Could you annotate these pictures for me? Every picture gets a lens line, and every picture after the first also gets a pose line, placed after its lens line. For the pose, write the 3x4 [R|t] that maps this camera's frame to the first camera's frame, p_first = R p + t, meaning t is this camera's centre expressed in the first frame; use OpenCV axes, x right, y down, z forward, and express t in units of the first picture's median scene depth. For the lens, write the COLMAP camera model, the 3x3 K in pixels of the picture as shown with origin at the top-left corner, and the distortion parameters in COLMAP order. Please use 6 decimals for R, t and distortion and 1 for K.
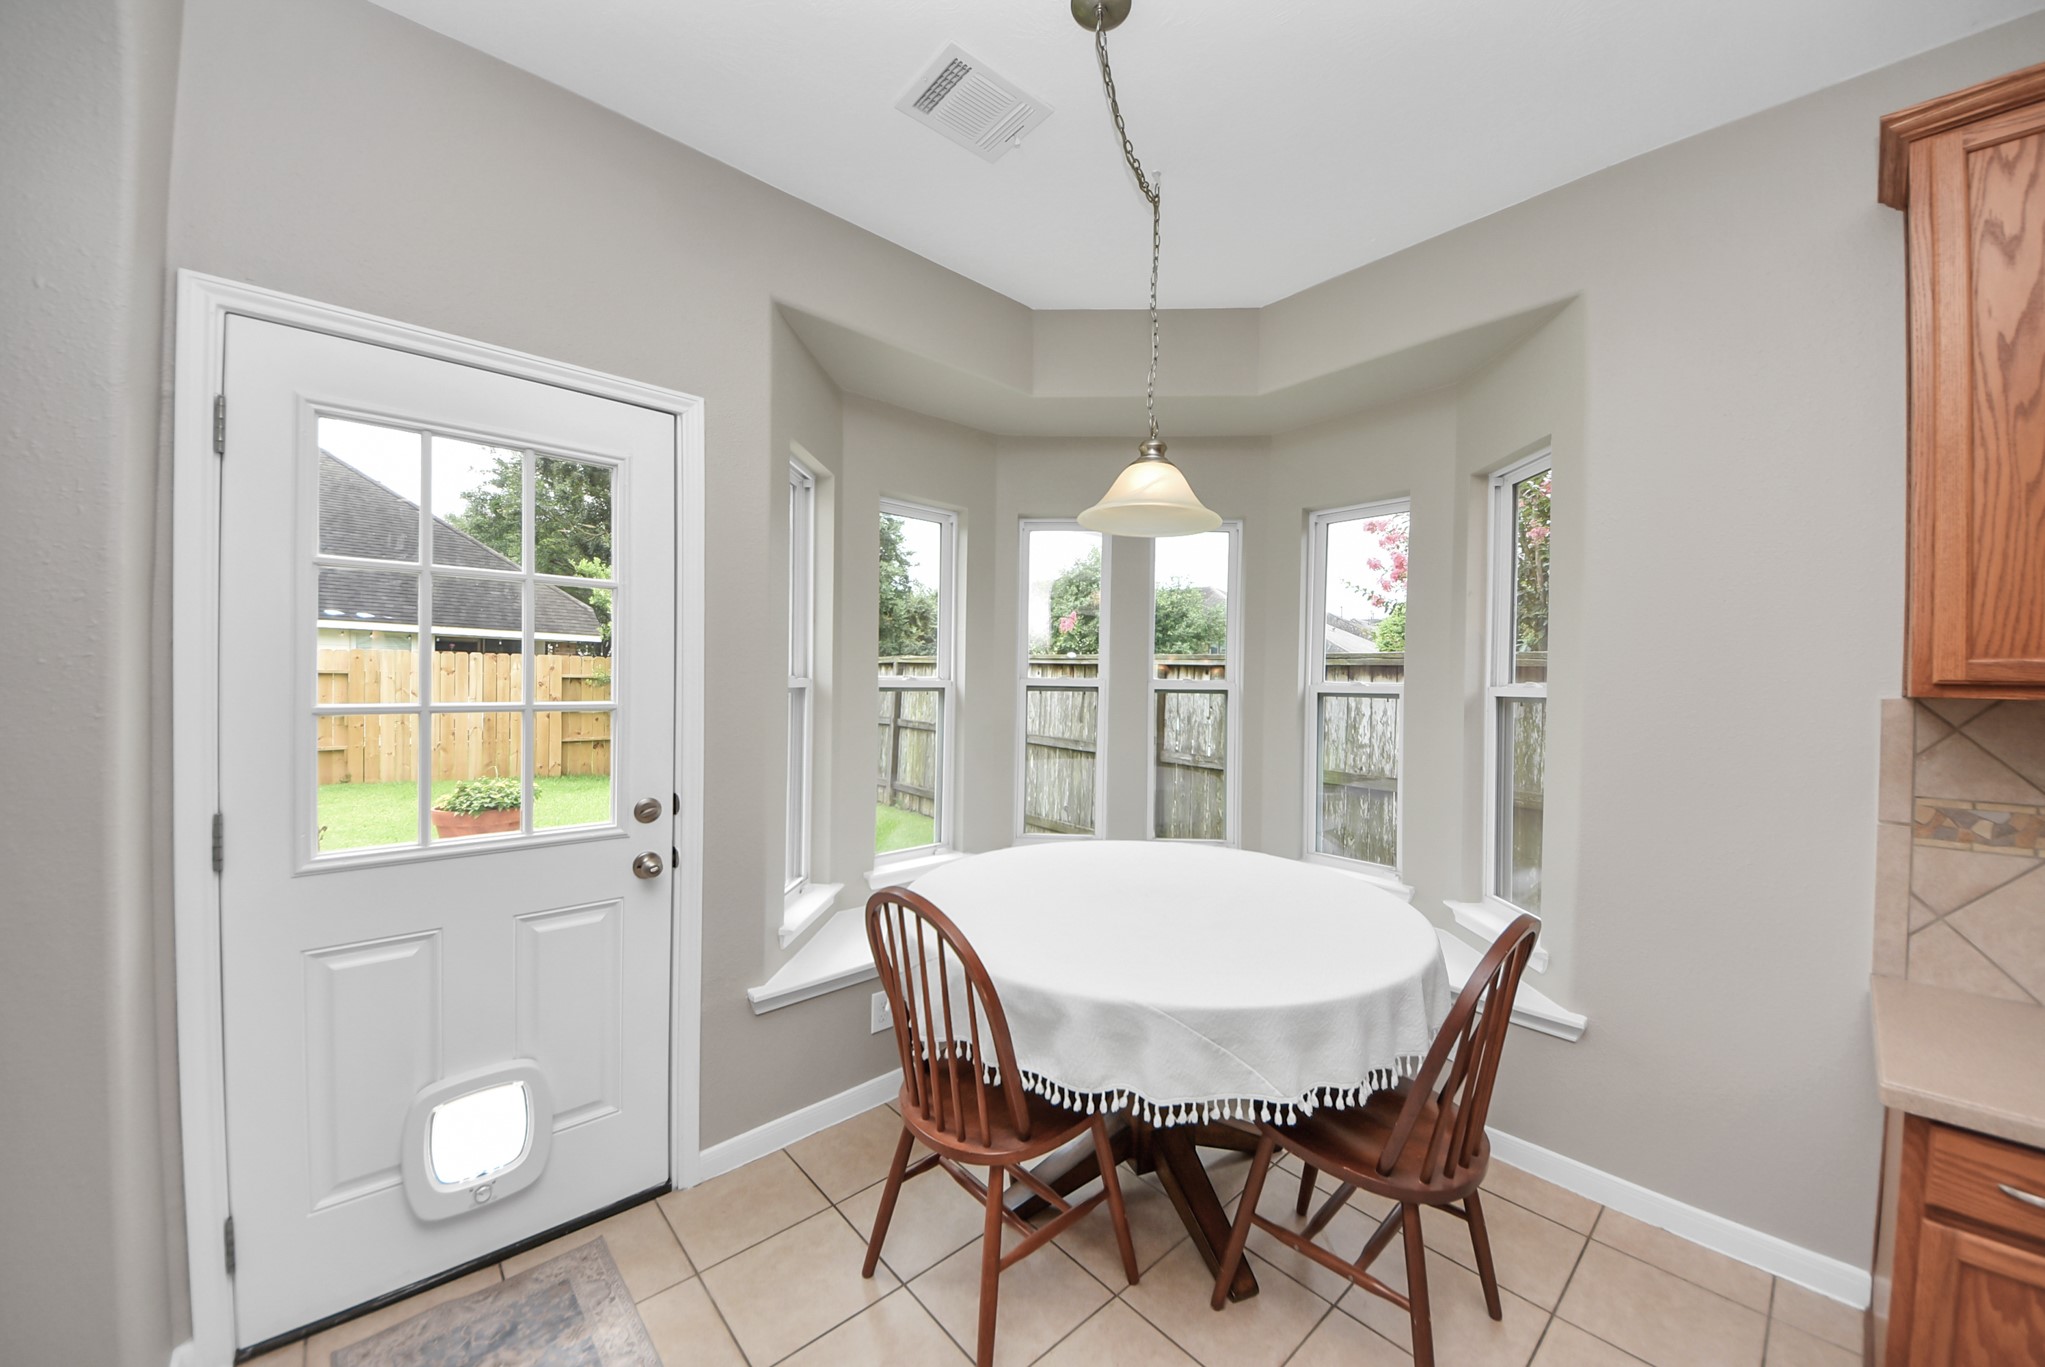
lens RADIAL K [[738.4, 0, 1028.8], [0, 738.4, 688.3], [0, 0, 1]] dist [0.010837, -0.002637]
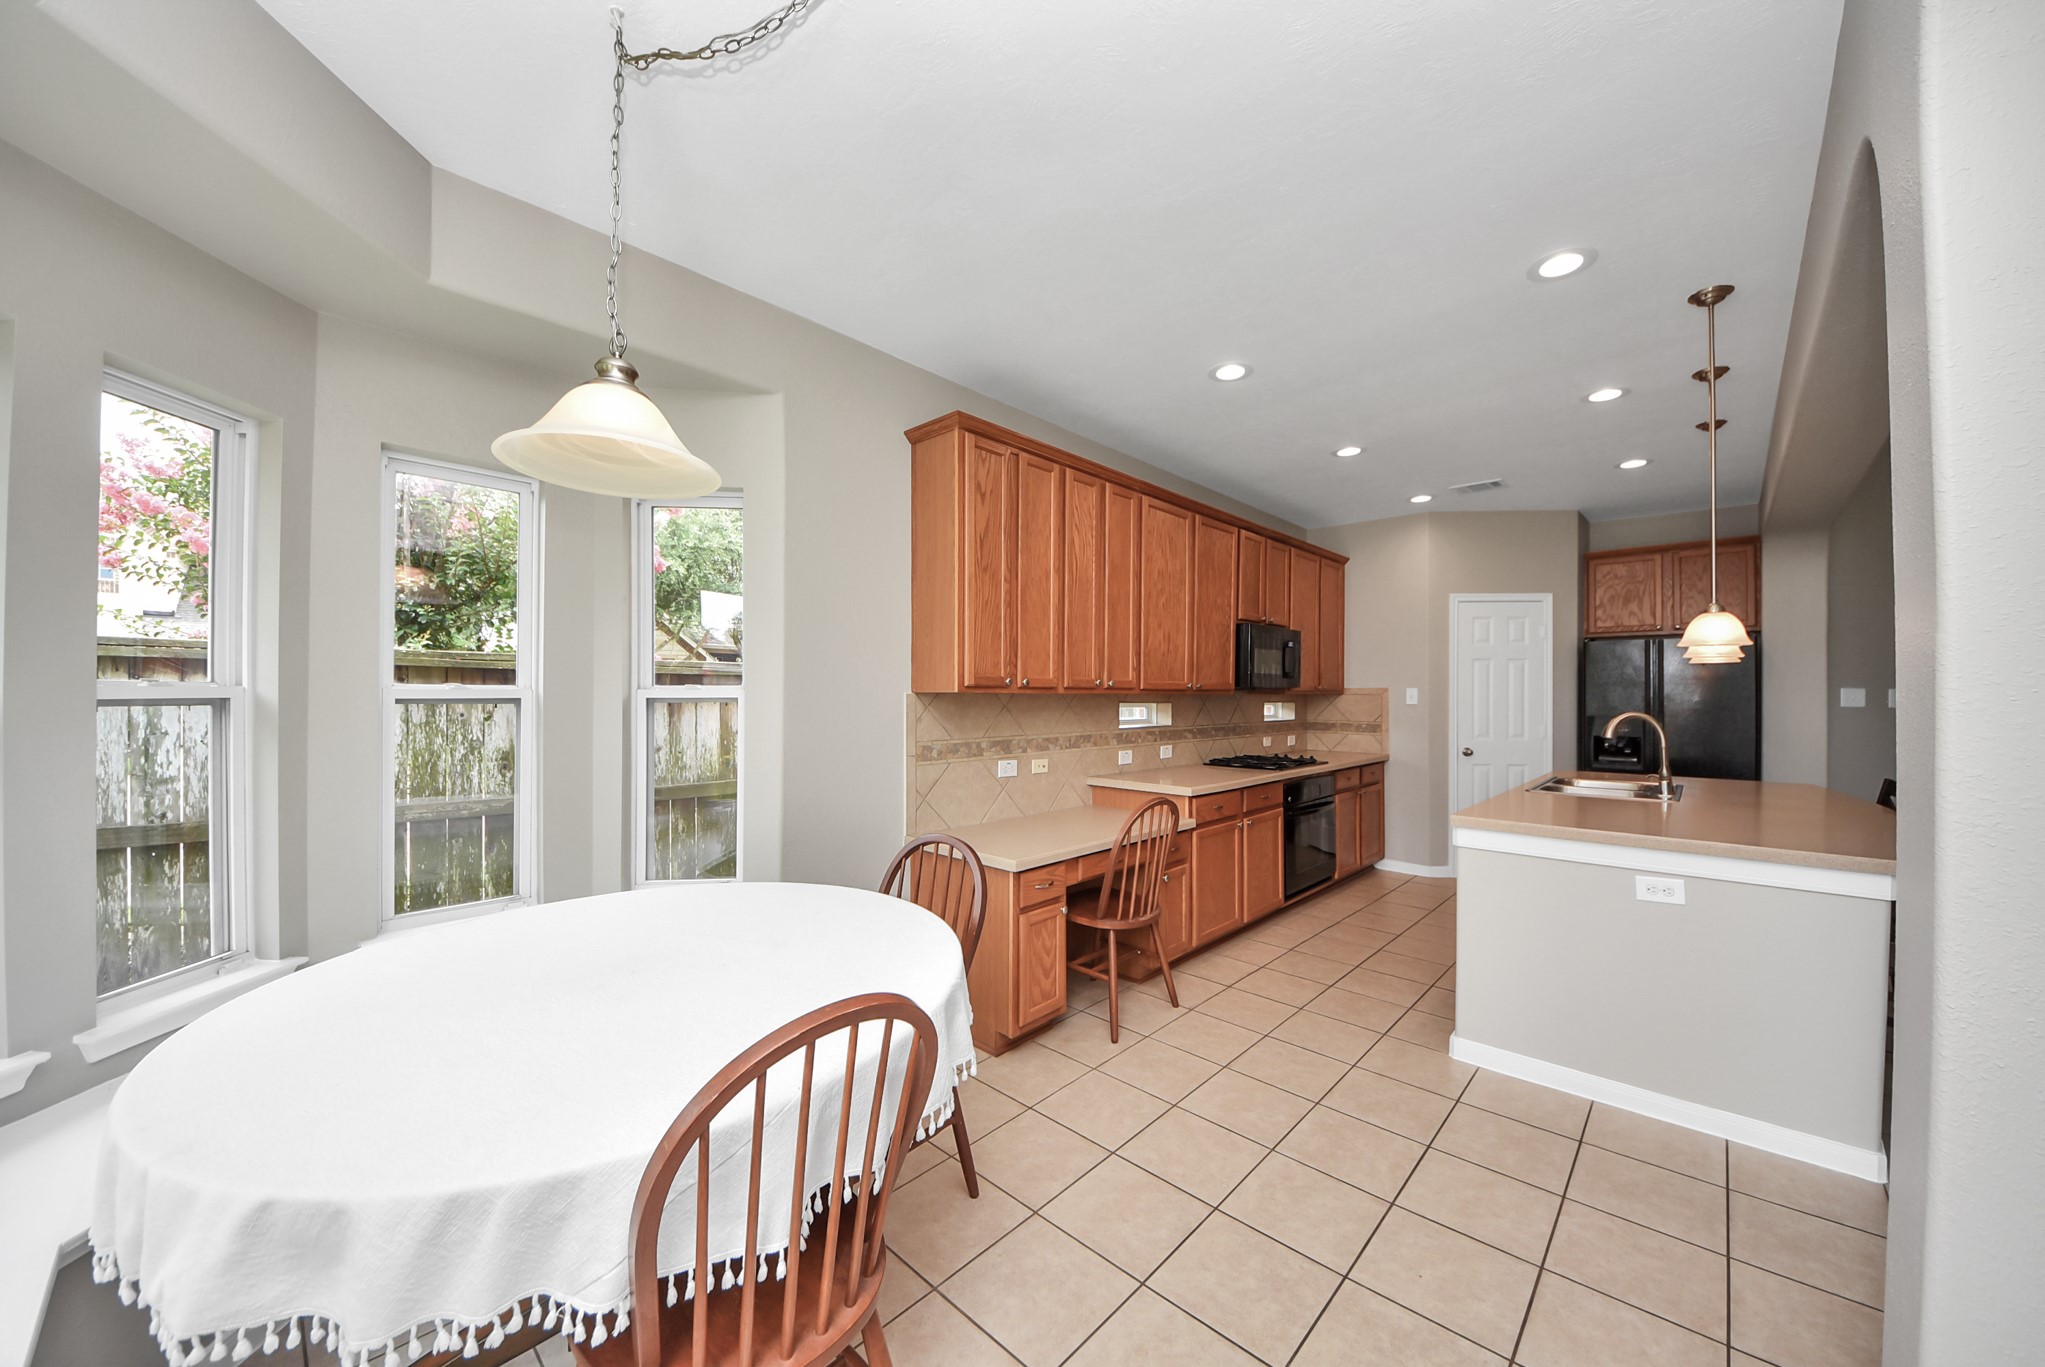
lens RADIAL K [[738.4, 0, 1023.4], [0, 738.4, 681.6], [0, 0, 1]] dist [0.010837, -0.002637]
pose [[-0.091231, -0.001736, 0.995828, -0.505328], [0.005550, 0.999982, 0.002252, -0.012561], [-0.995814, 0.005732, -0.091220, 0.564270]]
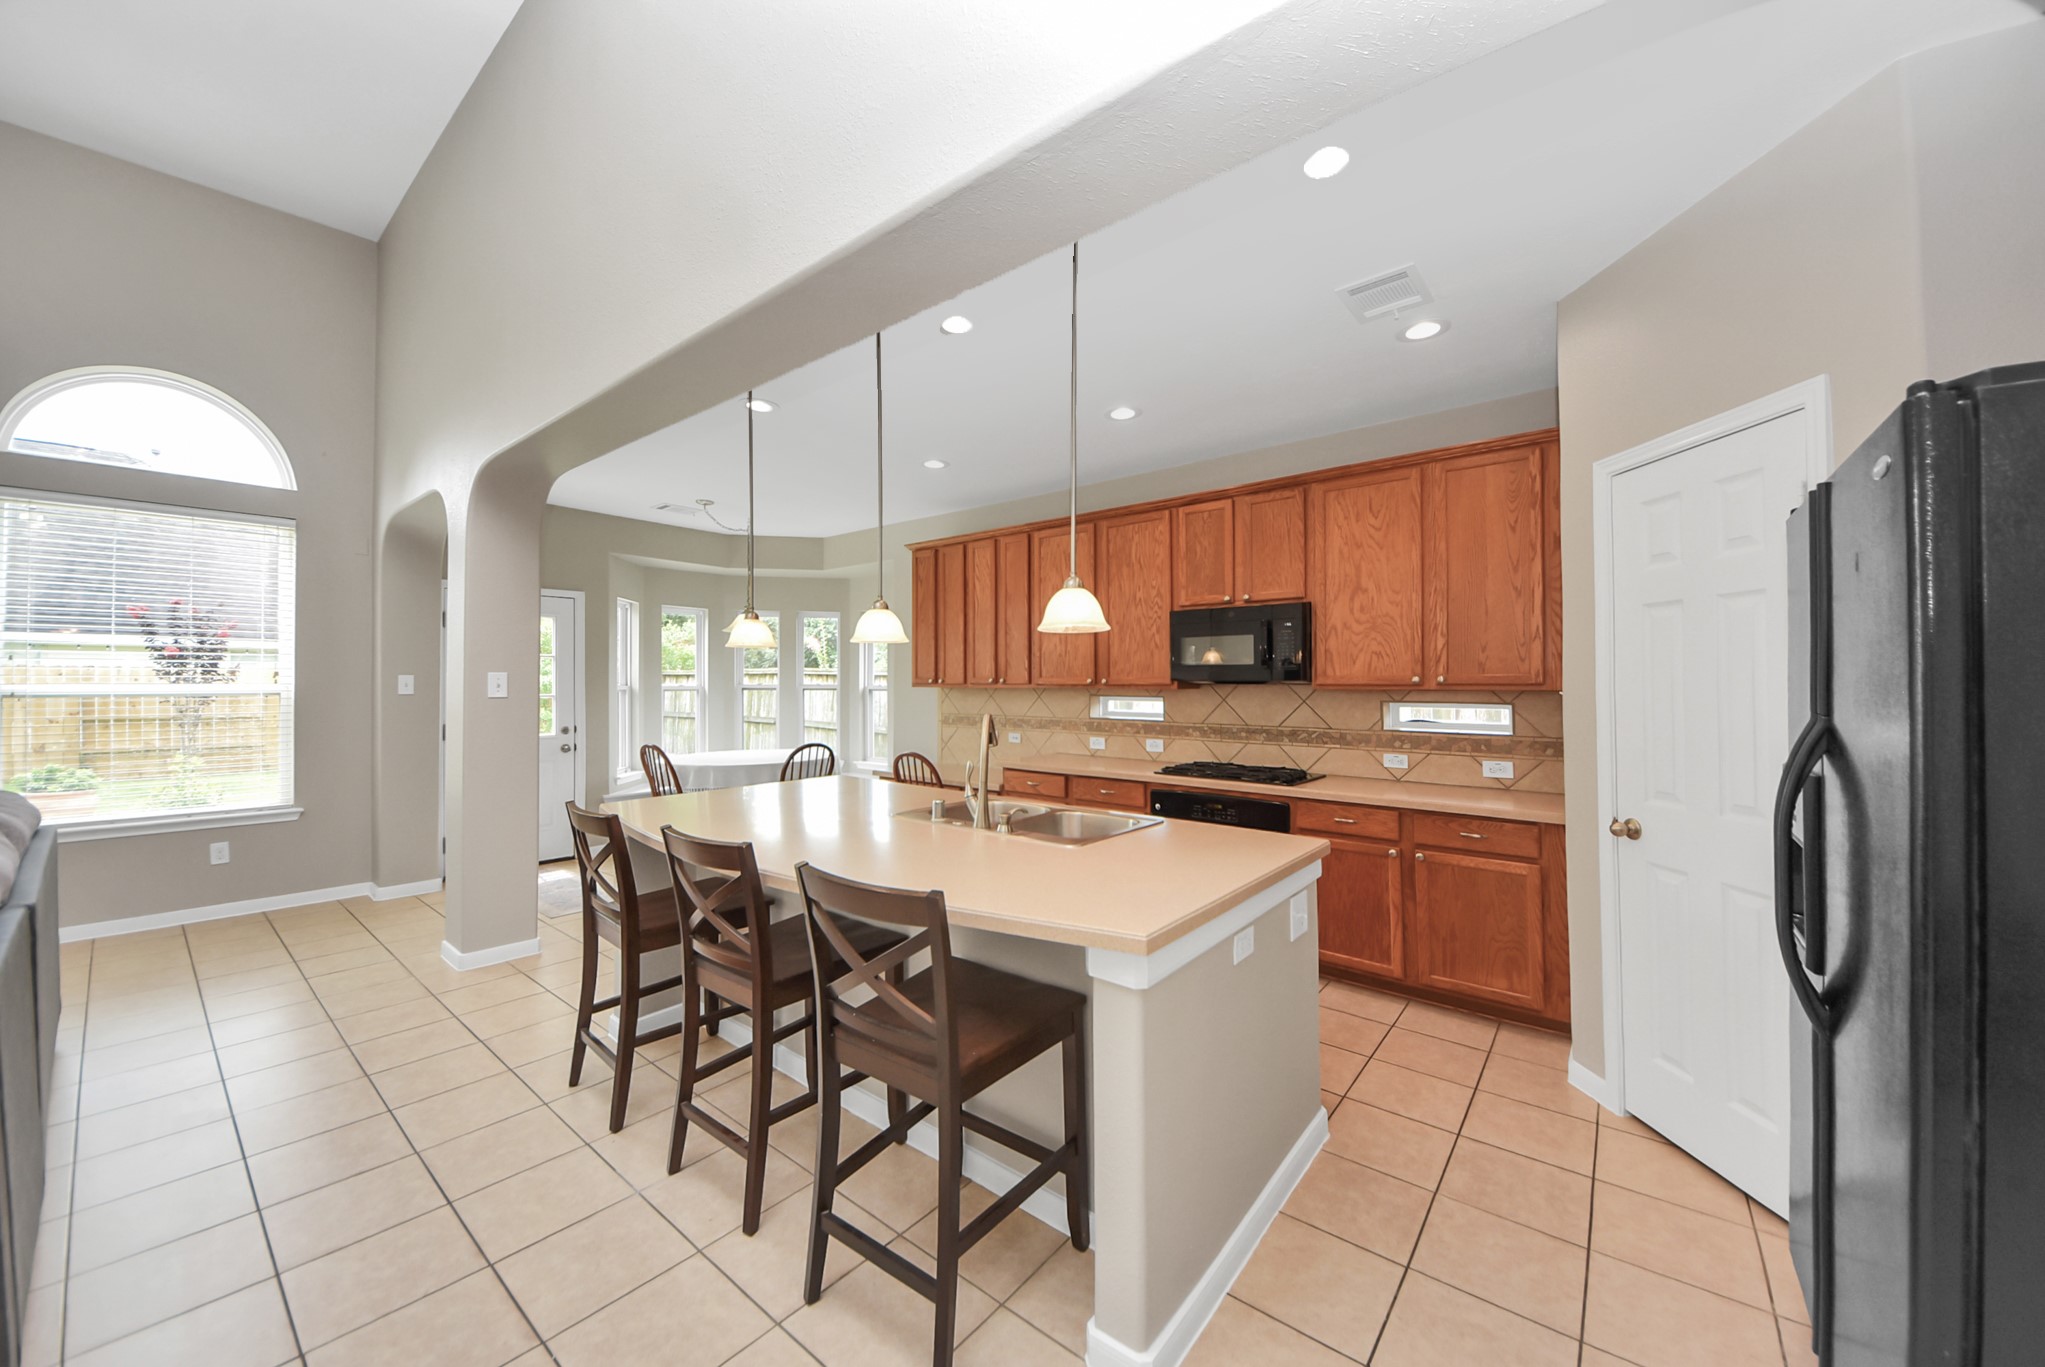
lens RADIAL K [[738.4, 0, 1018.7], [0, 738.4, 686.8], [0, 0, 1]] dist [0.010837, -0.002637]
pose [[0.988024, -0.010772, 0.153923, 0.624066], [0.011878, 0.999910, -0.006267, 0.024679], [-0.153841, 0.008021, 0.988063, -1.678490]]
